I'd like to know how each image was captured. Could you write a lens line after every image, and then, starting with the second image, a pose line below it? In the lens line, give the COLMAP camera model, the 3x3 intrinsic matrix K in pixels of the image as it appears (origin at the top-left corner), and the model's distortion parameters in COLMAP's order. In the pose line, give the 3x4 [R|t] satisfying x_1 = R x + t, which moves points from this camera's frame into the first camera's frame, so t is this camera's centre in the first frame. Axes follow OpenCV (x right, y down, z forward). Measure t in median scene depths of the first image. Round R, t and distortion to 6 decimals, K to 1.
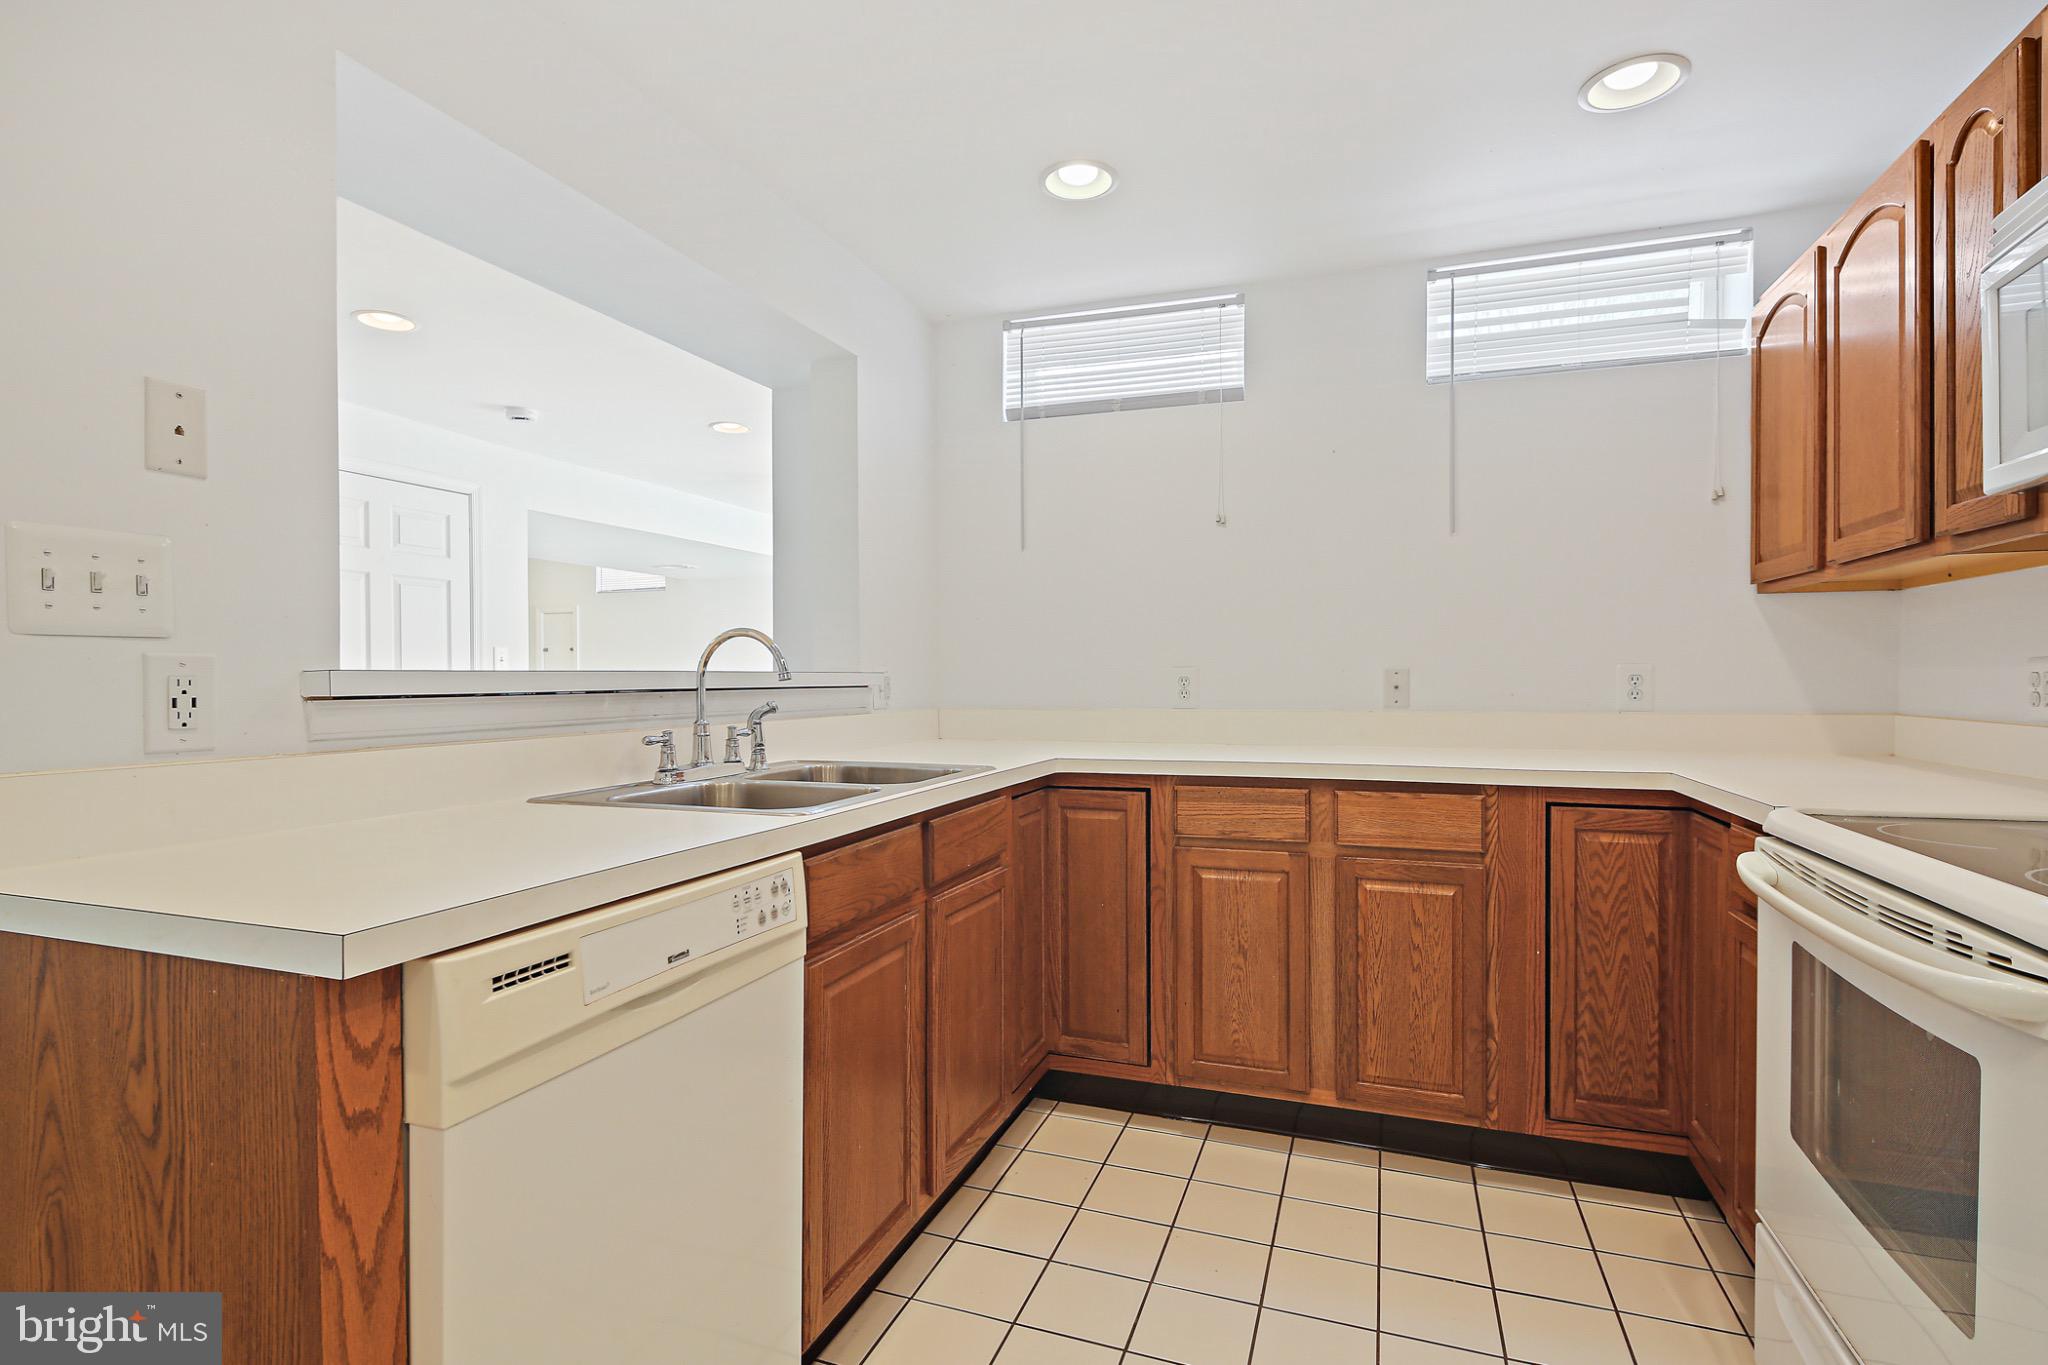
lens RADIAL K [[994.7, 0, 1020.3], [0, 994.7, 686.1], [0, 0, 1]] dist [0.002547, -0.000305]
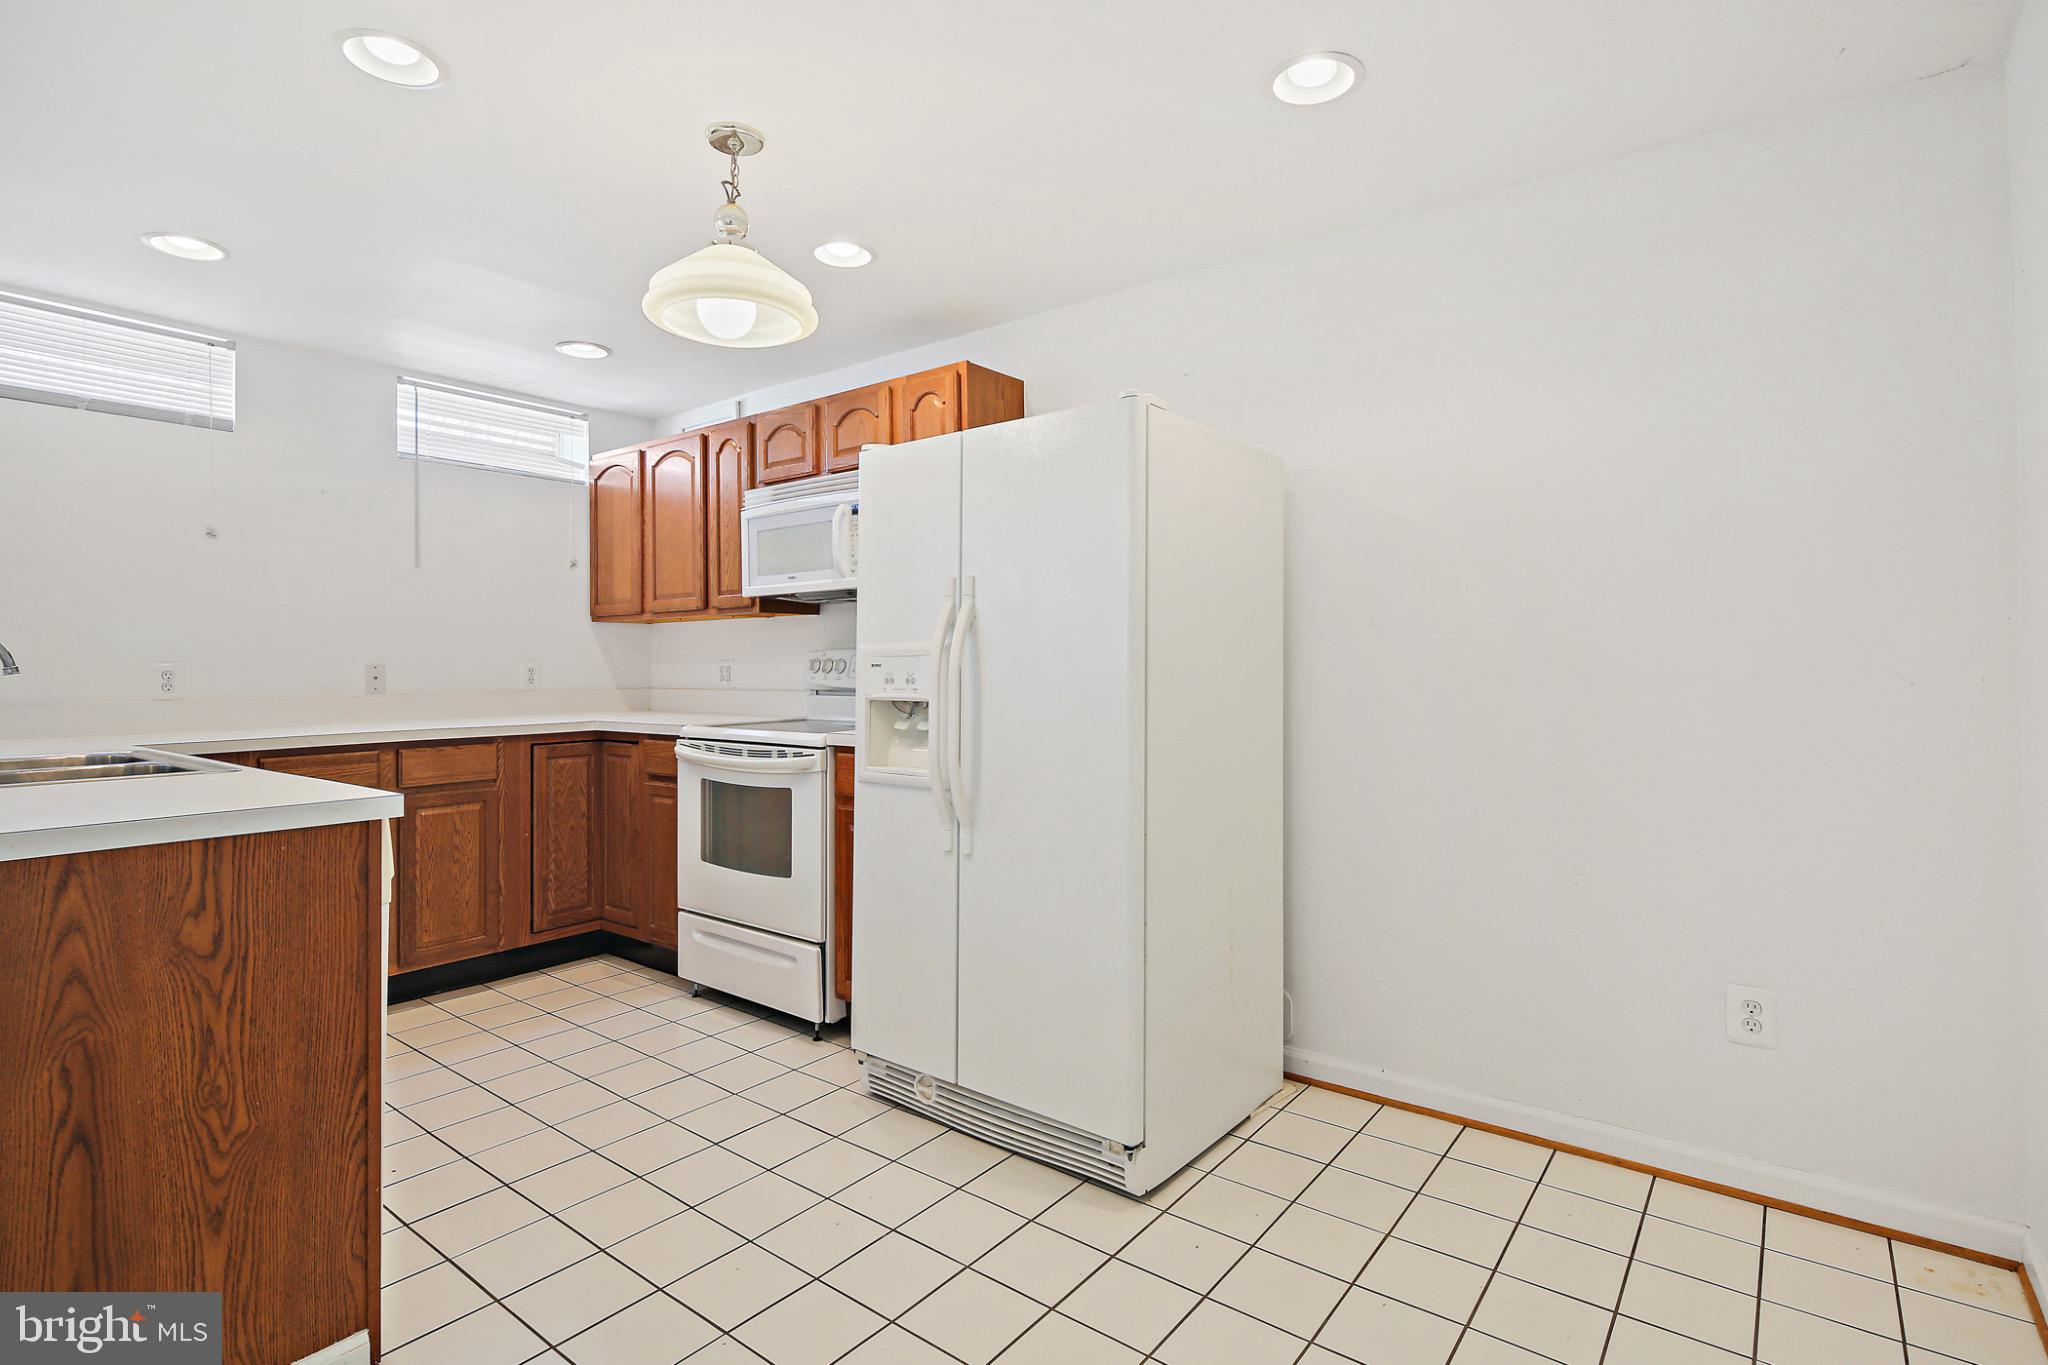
lens RADIAL K [[993.9, 0, 1025.9], [0, 993.9, 665.2], [0, 0, 1]] dist [0.004518, -0.001693]
pose [[0.302531, 0.001214, 0.953139, -0.816006], [0.014622, 0.999876, -0.005915, 0.006397], [-0.953027, 0.015727, 0.302475, -0.303082]]
